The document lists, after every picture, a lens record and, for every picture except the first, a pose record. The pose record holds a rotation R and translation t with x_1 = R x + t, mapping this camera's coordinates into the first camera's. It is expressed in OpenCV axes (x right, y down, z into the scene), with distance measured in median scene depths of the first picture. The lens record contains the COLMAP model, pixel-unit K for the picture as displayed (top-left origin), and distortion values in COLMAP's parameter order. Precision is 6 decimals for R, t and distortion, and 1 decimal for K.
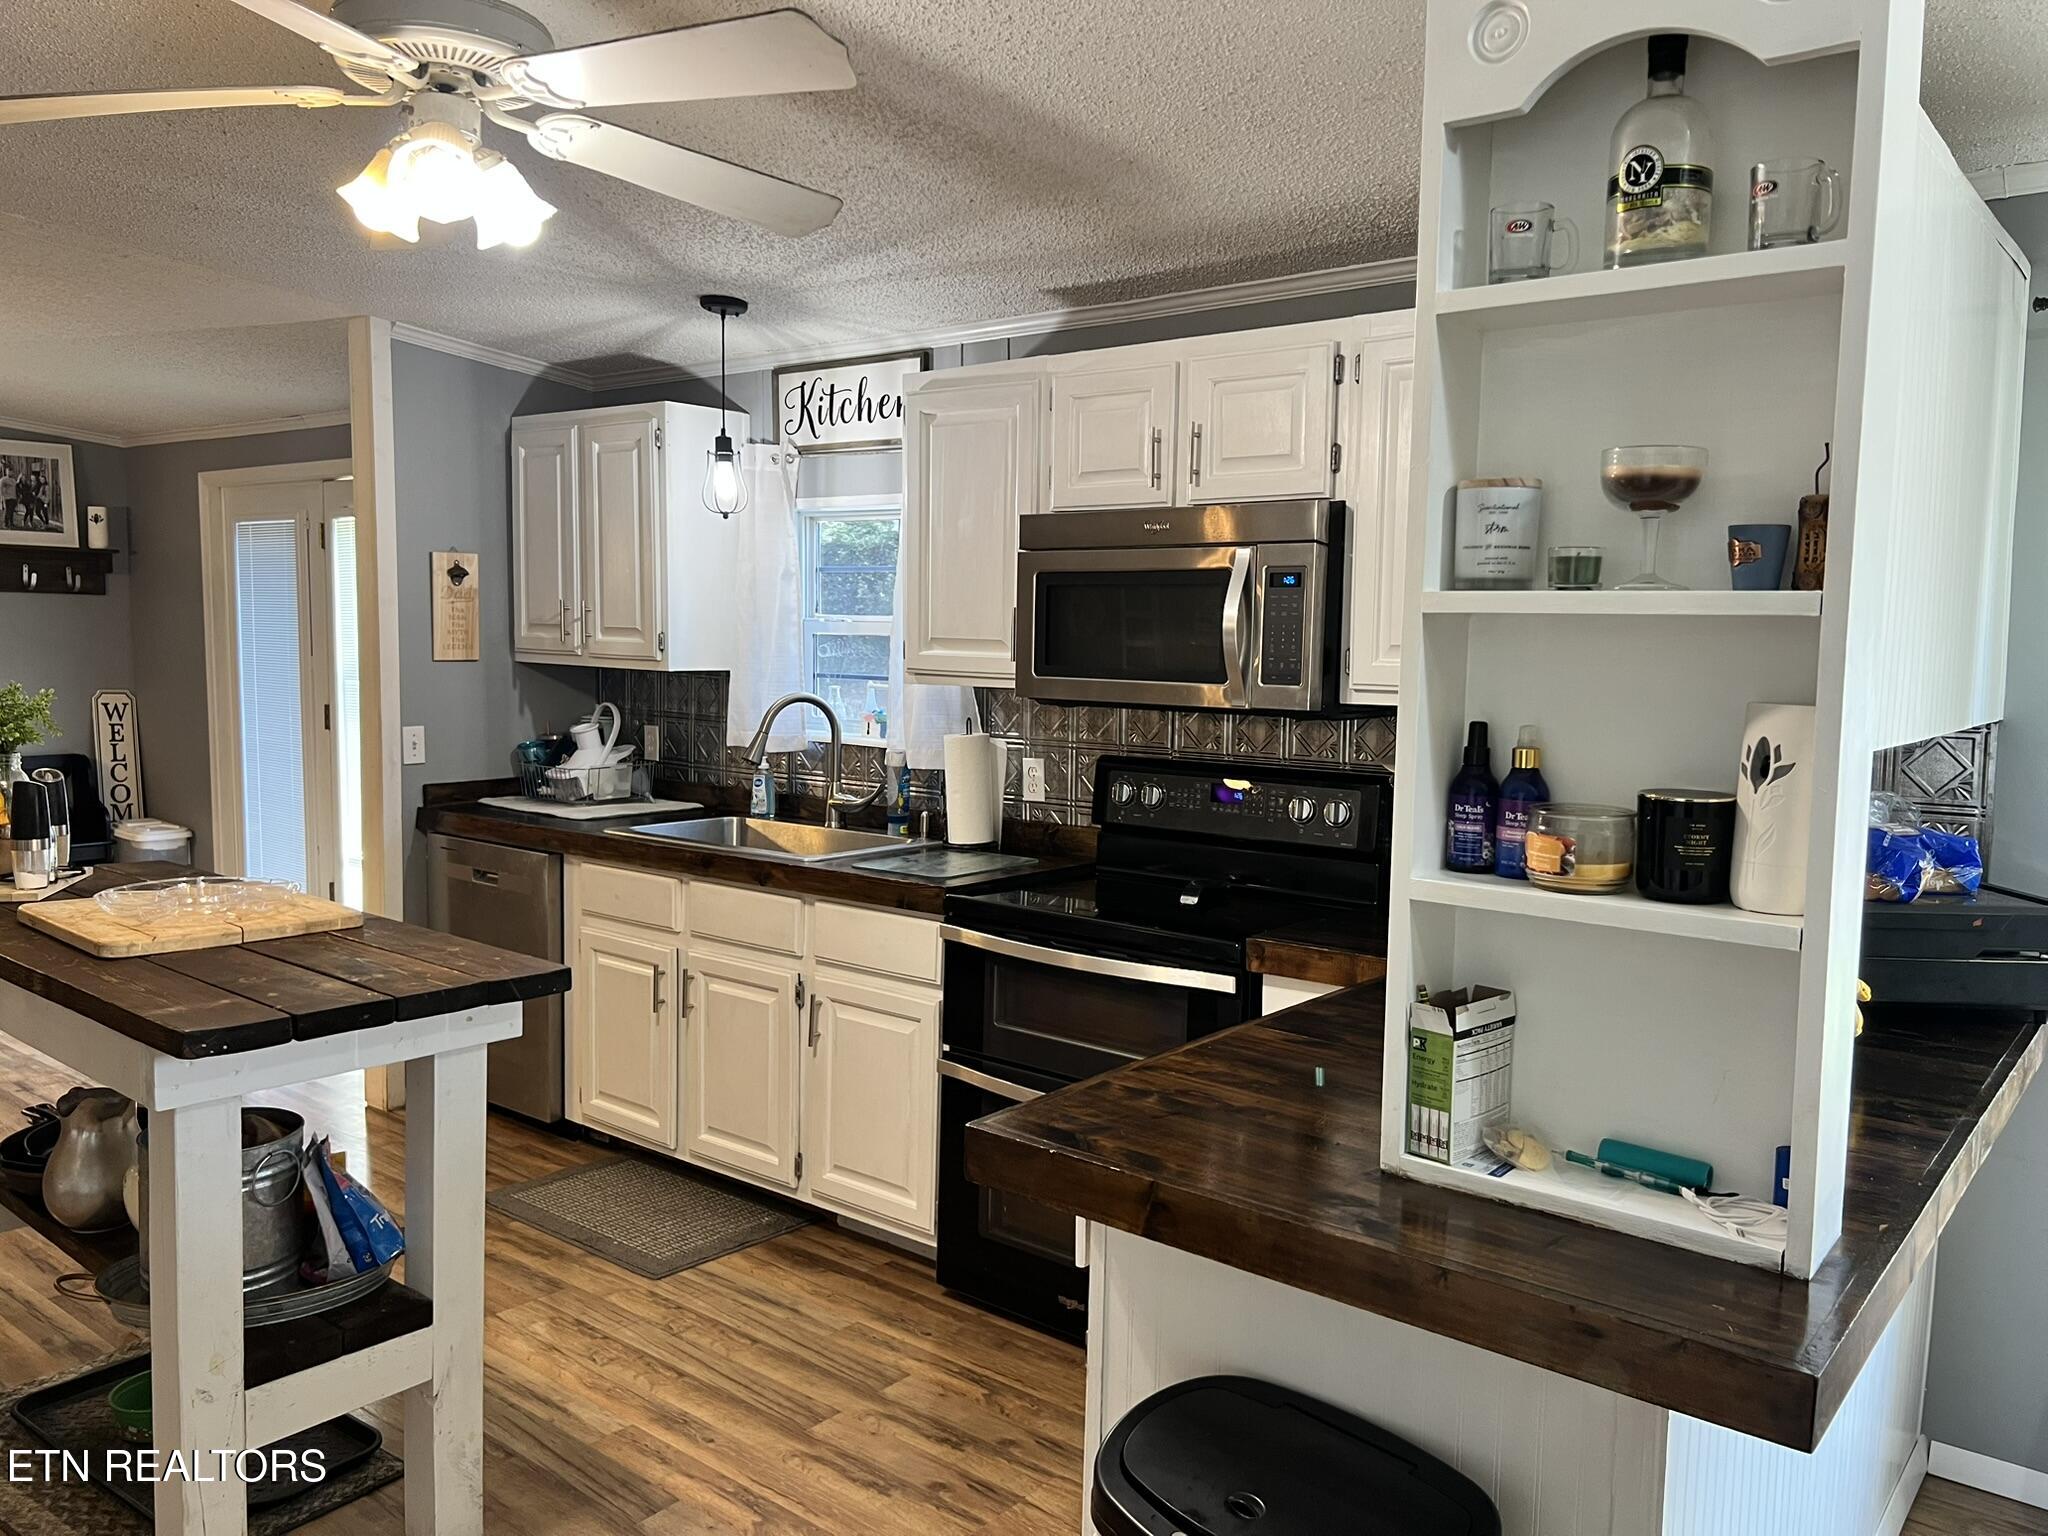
lens RADIAL K [[1528.3, 0, 1018.0], [0, 1528.3, 757.9], [0, 0, 1]] dist [0.026050, -0.028573]
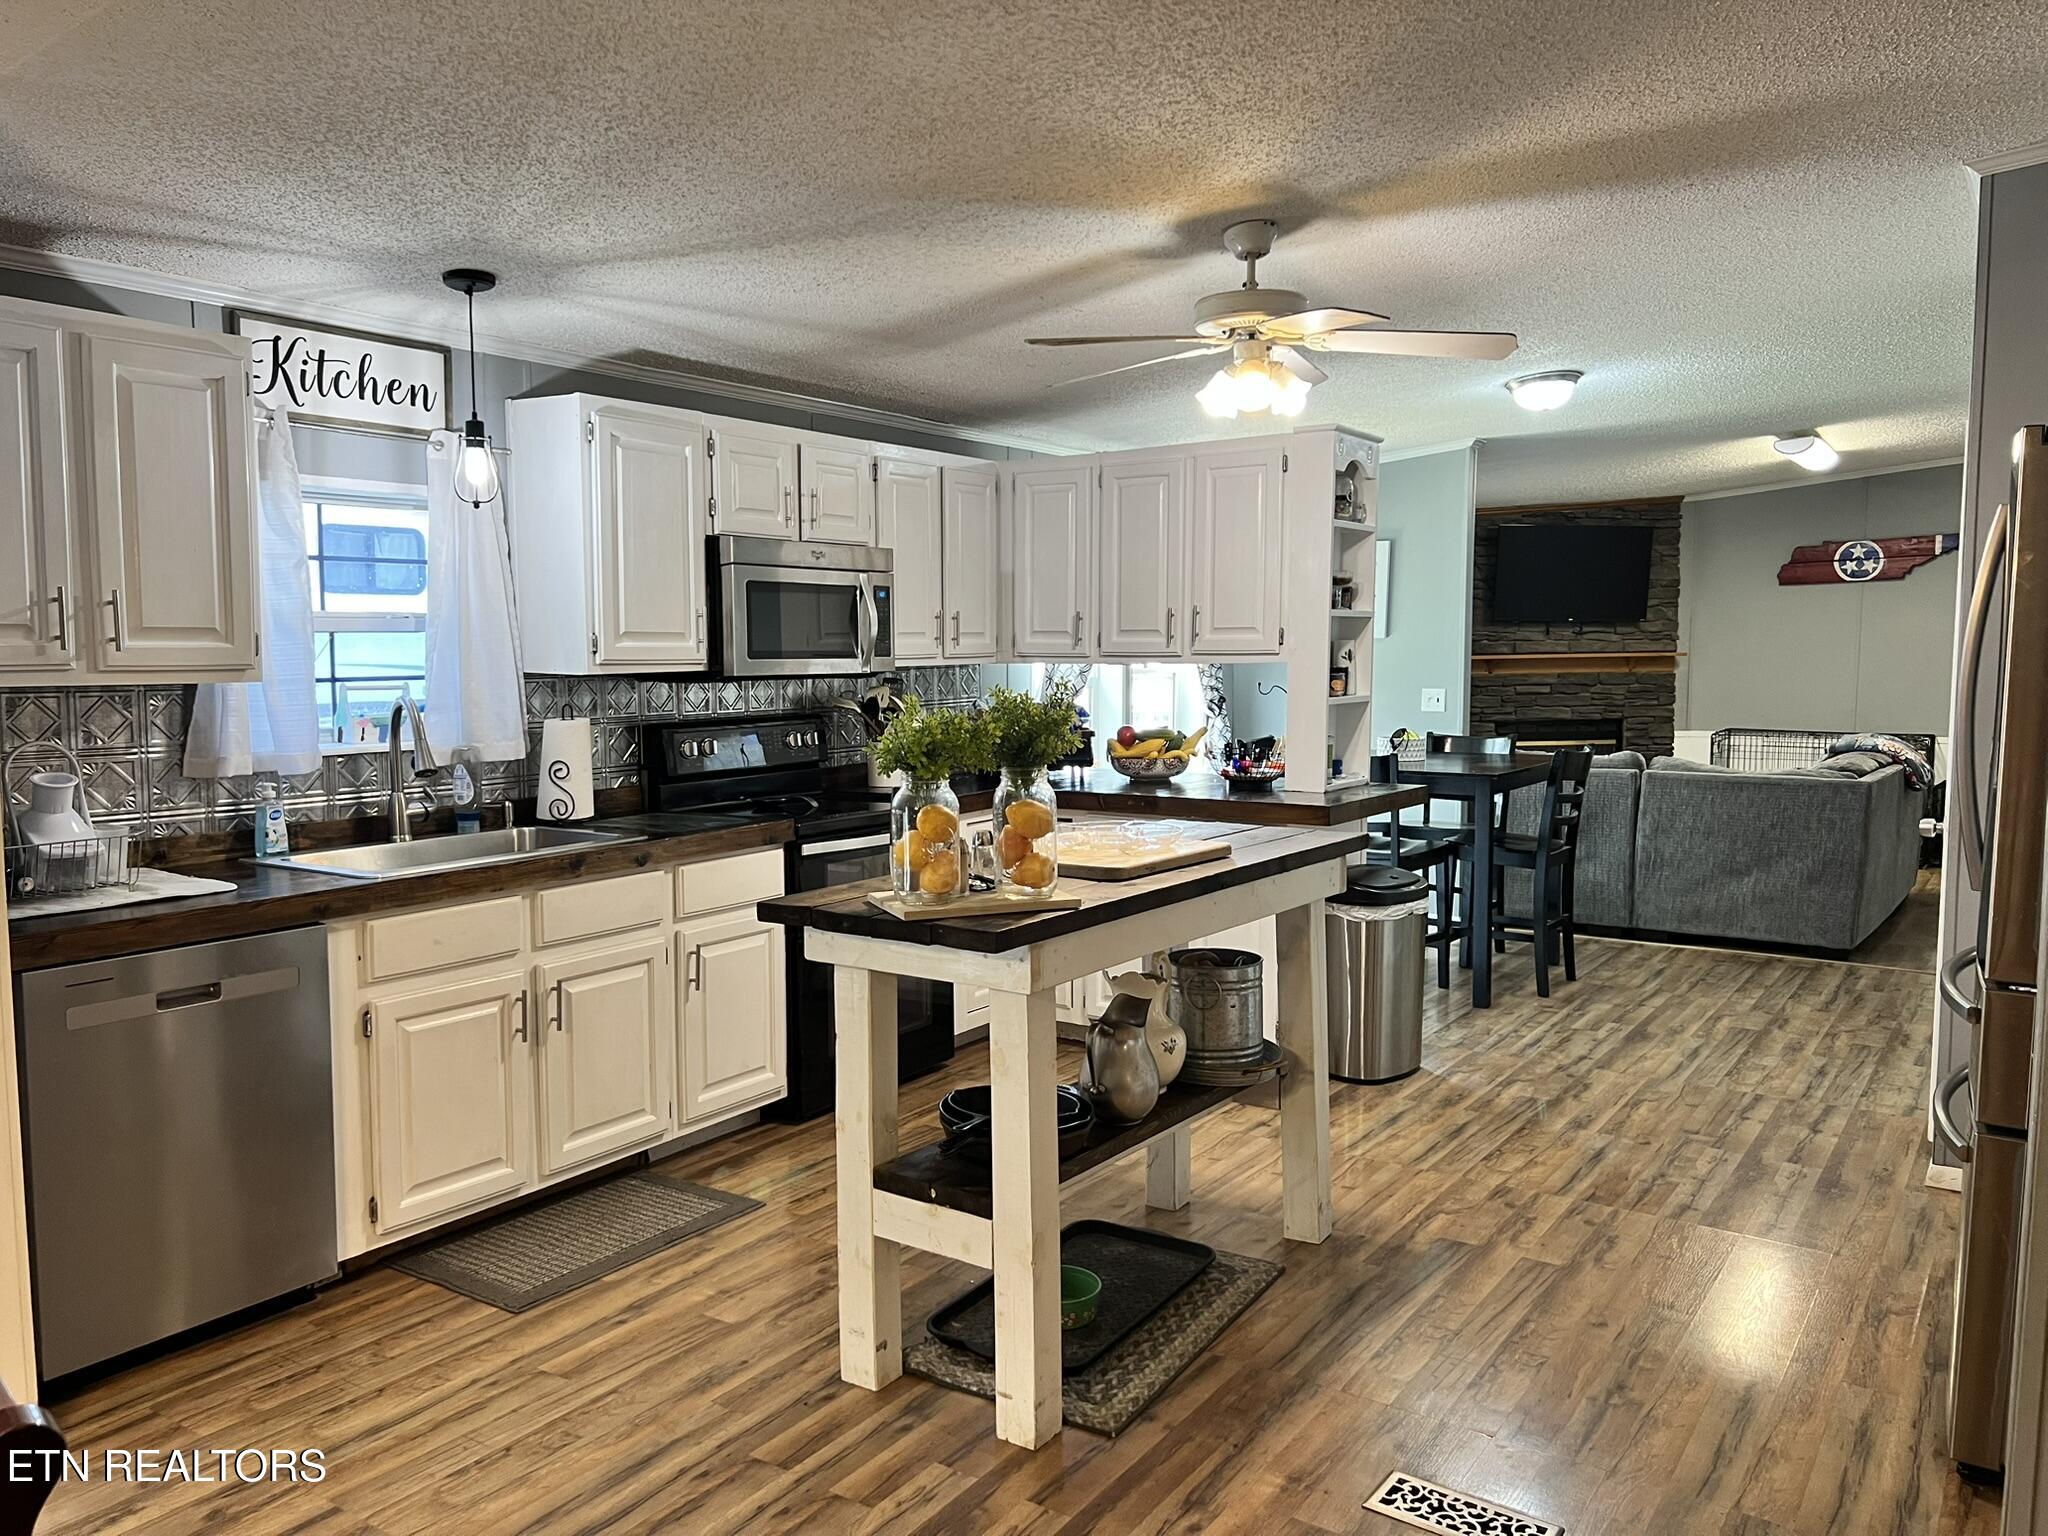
lens RADIAL K [[1515.8, 0, 1013.1], [0, 1515.8, 772.7], [0, 0, 1]] dist [0.112208, -0.218250]
pose [[-0.071578, -0.103875, 0.992011, -1.058235], [0.087373, 0.990086, 0.109977, -0.064888], [-0.993601, 0.094547, -0.061793, 0.681939]]
